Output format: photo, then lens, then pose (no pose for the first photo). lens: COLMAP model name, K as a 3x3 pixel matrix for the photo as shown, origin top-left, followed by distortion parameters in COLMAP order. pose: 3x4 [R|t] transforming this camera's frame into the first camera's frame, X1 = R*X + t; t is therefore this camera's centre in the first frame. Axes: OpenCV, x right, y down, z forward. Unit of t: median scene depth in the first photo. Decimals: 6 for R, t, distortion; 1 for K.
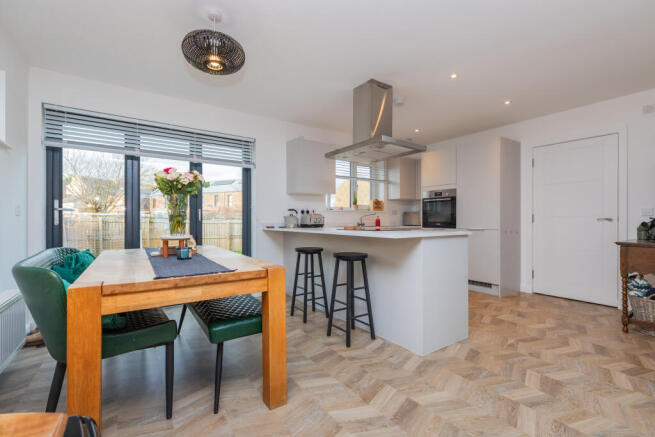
lens RADIAL K [[293.2, 0, 328.9], [0, 293.2, 221.0], [0, 0, 1]] dist [0.000783, 0.000072]
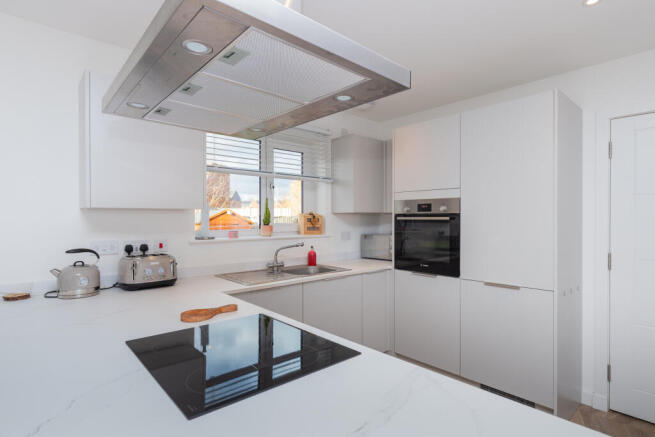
lens RADIAL K [[344.9, 0, 326.7], [0, 344.9, 219.0], [0, 0, 1]] dist [-0.007282, -0.000618]
pose [[0.993951, 0.000626, 0.109820, 0.124555], [-0.000126, 0.999990, -0.004559, -0.062288], [-0.109822, 0.004518, 0.993941, 0.381288]]
